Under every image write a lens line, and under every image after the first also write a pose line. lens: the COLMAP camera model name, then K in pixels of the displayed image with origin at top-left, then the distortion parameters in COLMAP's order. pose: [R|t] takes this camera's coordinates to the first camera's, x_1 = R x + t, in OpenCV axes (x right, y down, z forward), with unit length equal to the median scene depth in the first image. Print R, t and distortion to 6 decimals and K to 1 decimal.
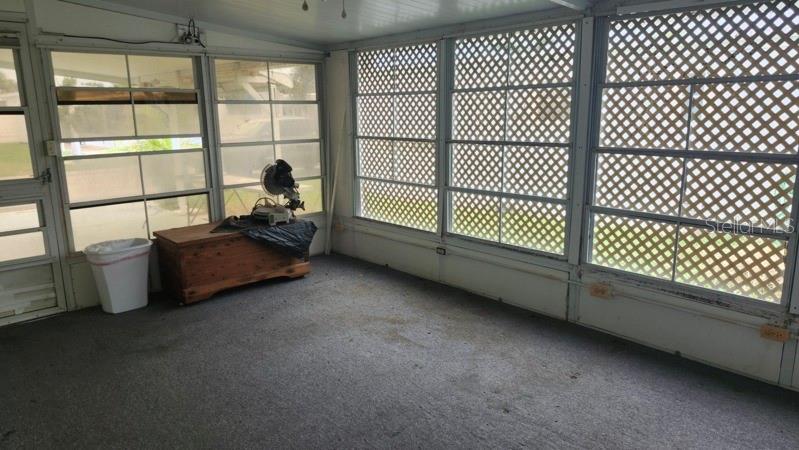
lens RADIAL K [[550.4, 0, 395.3], [0, 550.4, 226.4], [0, 0, 1]] dist [0.052447, -0.047199]
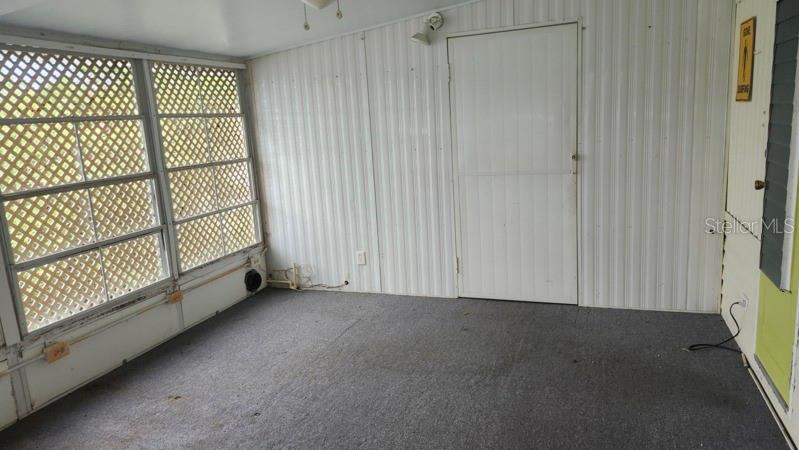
lens RADIAL K [[550.4, 0, 396.5], [0, 550.4, 223.0], [0, 0, 1]] dist [0.052447, -0.047199]
pose [[-0.464408, -0.128230, 0.876289, -0.696852], [0.246153, 0.931785, 0.266805, -0.196201], [-0.850726, 0.339607, -0.401164, 0.916312]]
